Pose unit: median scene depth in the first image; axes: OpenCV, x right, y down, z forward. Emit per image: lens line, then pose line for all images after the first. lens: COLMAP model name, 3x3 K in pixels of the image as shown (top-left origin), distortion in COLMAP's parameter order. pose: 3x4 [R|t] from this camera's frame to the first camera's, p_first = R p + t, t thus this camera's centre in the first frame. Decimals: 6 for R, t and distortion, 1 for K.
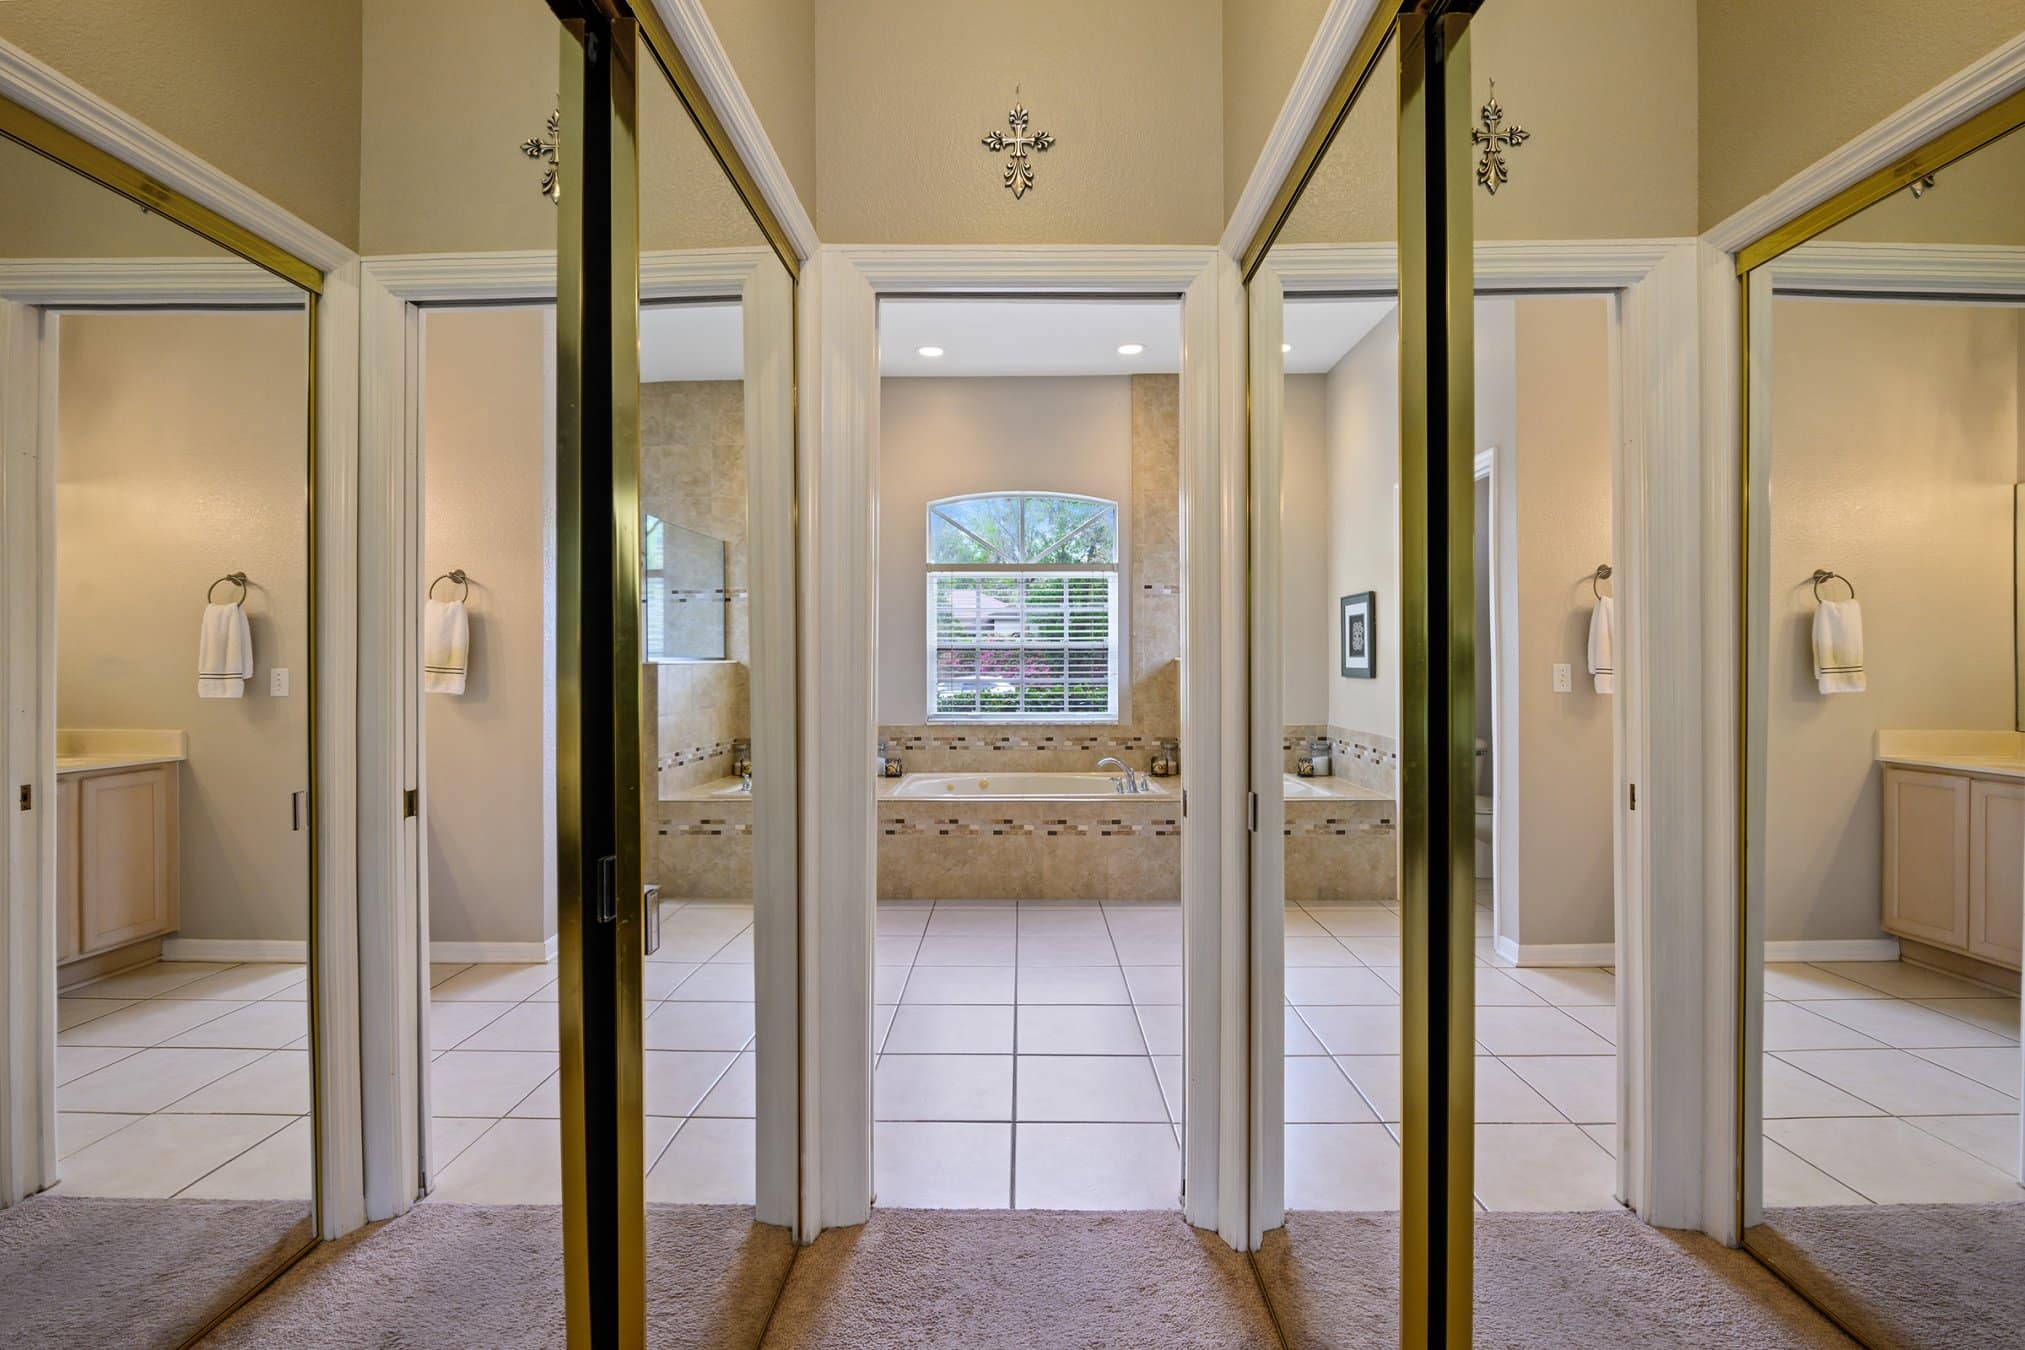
lens RADIAL K [[944.4, 0, 1019.5], [0, 944.4, 667.6], [0, 0, 1]] dist [0.005307, 0.000392]
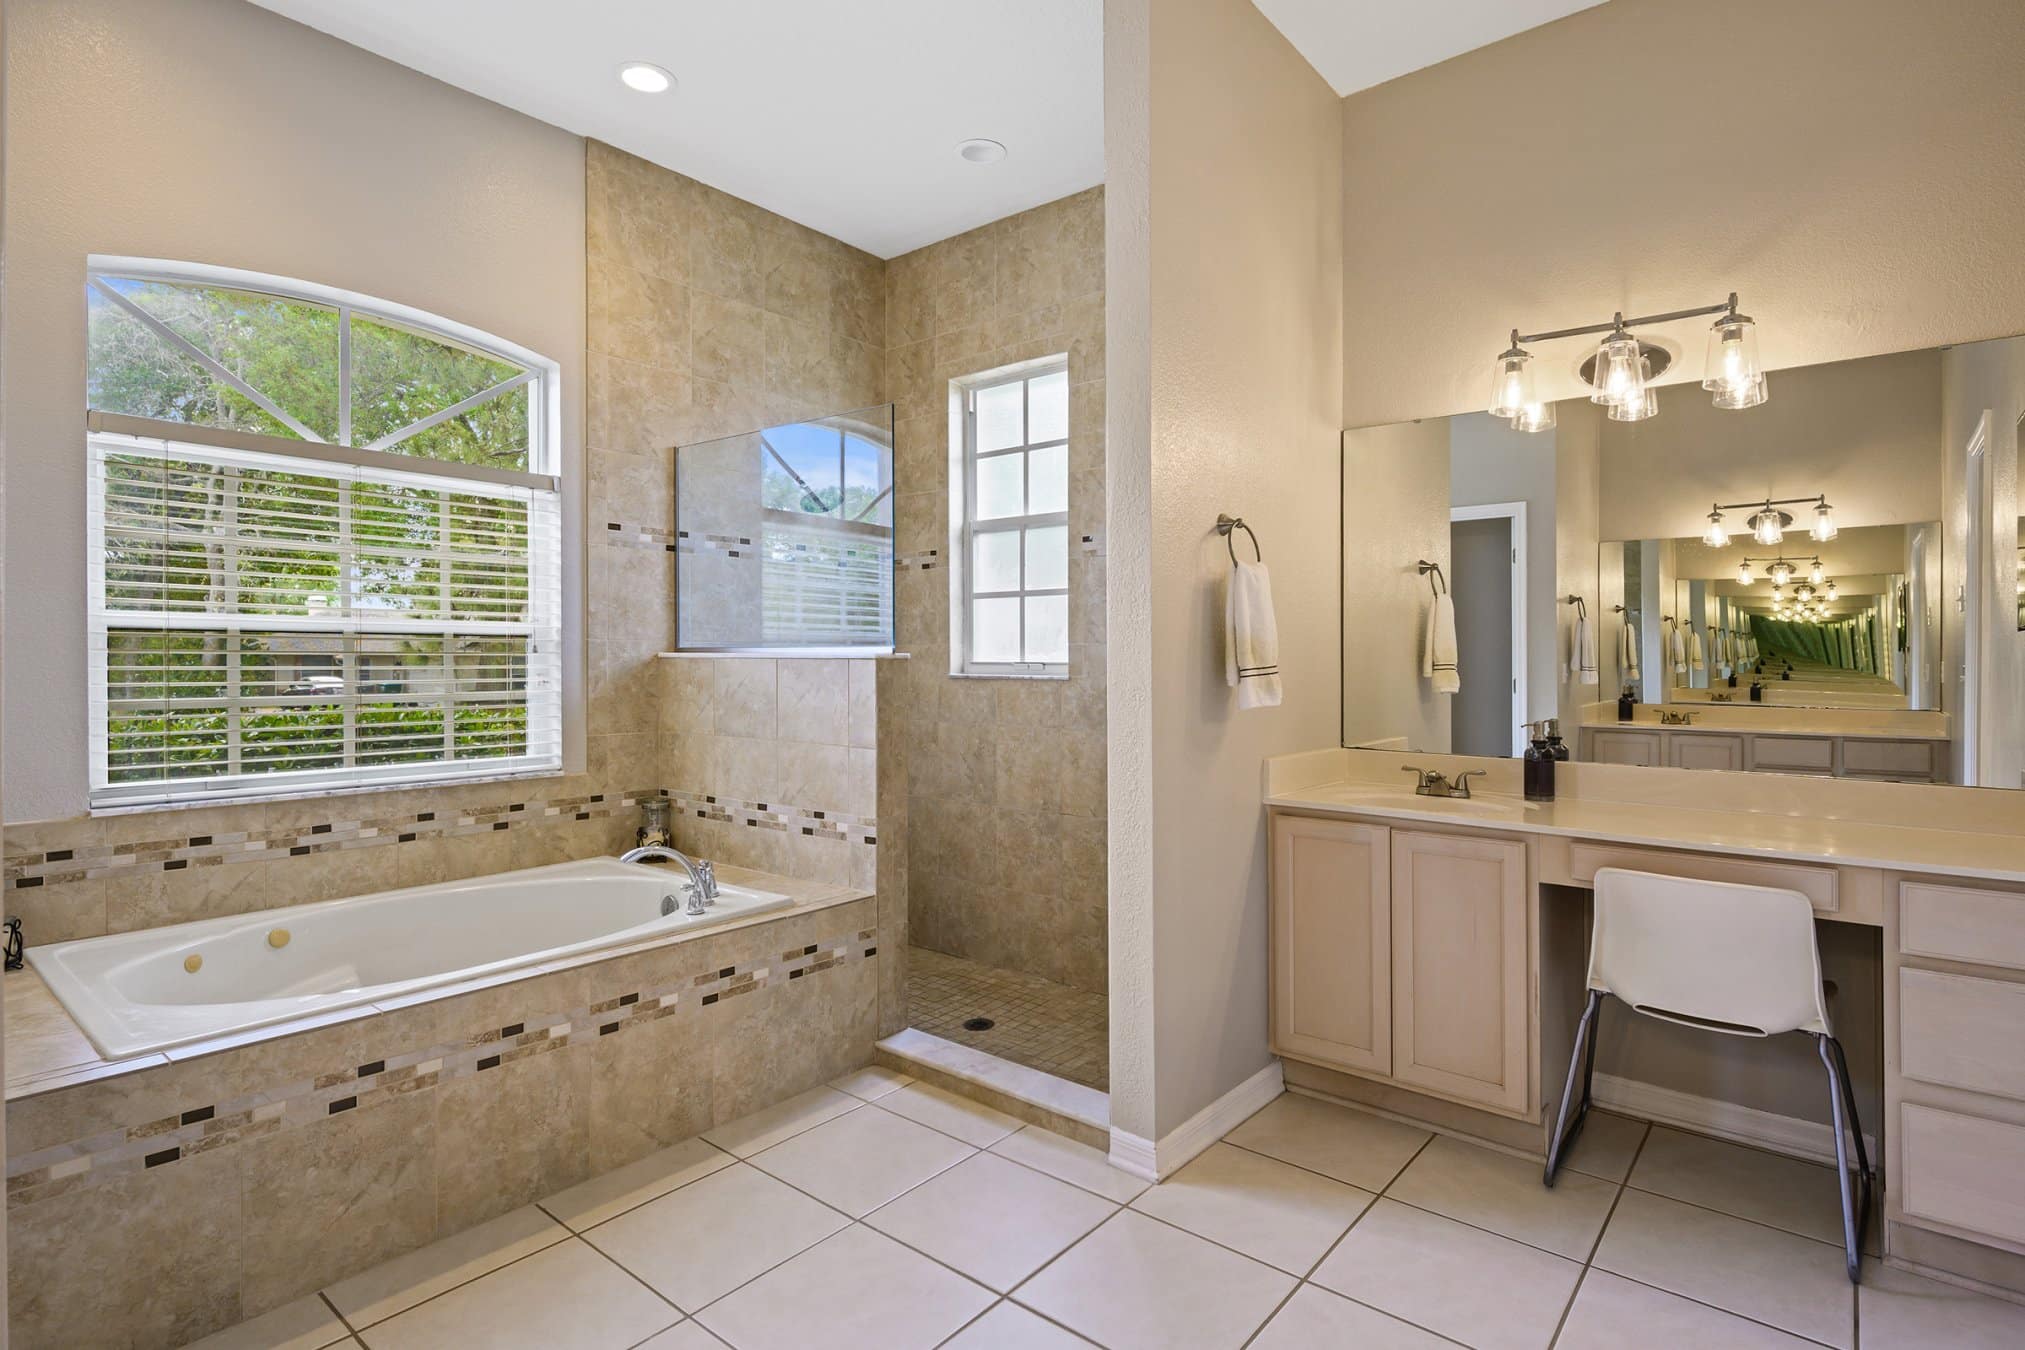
lens RADIAL K [[1018.2, 0, 1008.2], [0, 1018.2, 668.5], [0, 0, 1]] dist [-0.003394, 0.000604]
pose [[0.630026, -0.004972, 0.776558, -0.187615], [0.002507, 0.999987, 0.004369, -0.002883], [-0.776570, -0.000806, 0.630030, 0.435581]]
